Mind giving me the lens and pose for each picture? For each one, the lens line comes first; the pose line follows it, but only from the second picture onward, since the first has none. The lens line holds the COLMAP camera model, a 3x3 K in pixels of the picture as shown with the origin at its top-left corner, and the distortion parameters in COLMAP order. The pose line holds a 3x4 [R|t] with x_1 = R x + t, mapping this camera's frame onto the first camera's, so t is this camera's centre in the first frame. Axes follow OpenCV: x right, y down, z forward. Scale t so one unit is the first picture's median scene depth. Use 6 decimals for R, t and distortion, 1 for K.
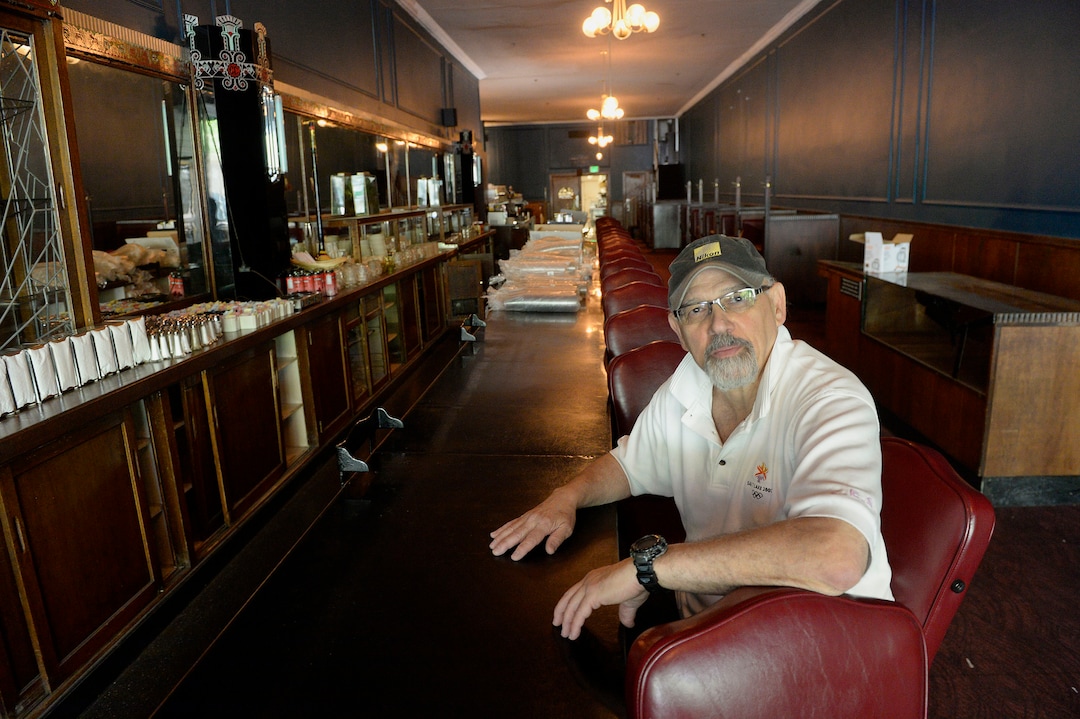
lens RADIAL K [[721.2, 0, 540.0], [0, 721.2, 359.5], [0, 0, 1]] dist [-0.052602, -0.003382]
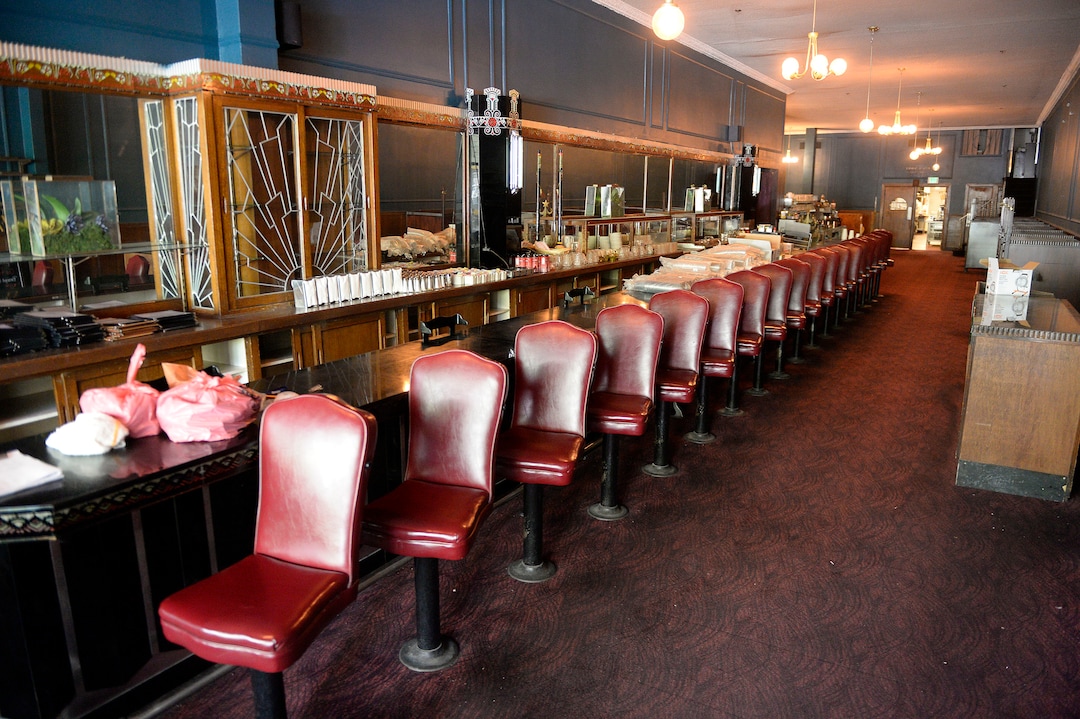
lens RADIAL K [[721.2, 0, 540.0], [0, 721.2, 359.5], [0, 0, 1]] dist [-0.052602, -0.003382]
pose [[0.885020, 0.135030, -0.445540, 0.334250], [-0.134475, 0.990366, 0.033029, 0.034834], [0.445708, 0.030683, 0.894653, -0.272719]]
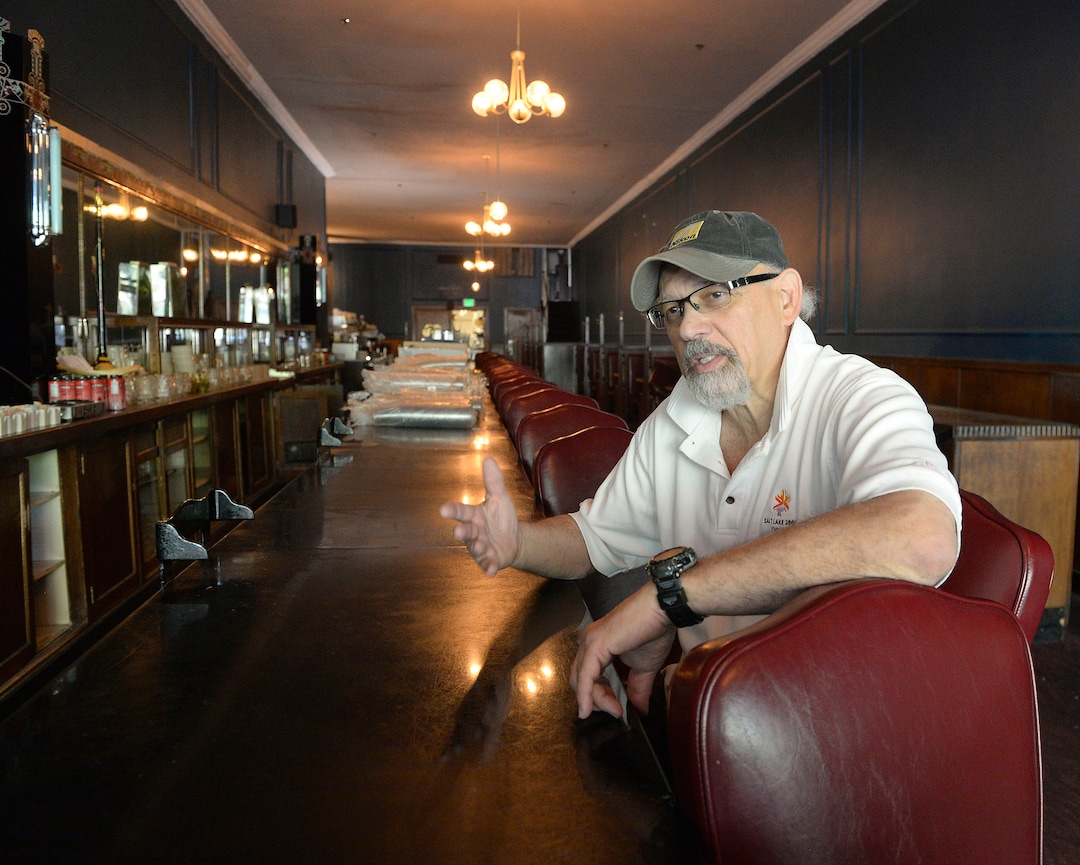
lens RADIAL K [[893.3, 0, 662.4], [0, 893.3, 423.0], [0, 0, 1]] dist [-0.060568, 0.005777]
pose [[0.956892, 0.016842, 0.289955, -0.021973], [0.023087, 0.990748, -0.133738, 0.045310], [-0.289524, 0.134667, 0.947650, 0.024954]]
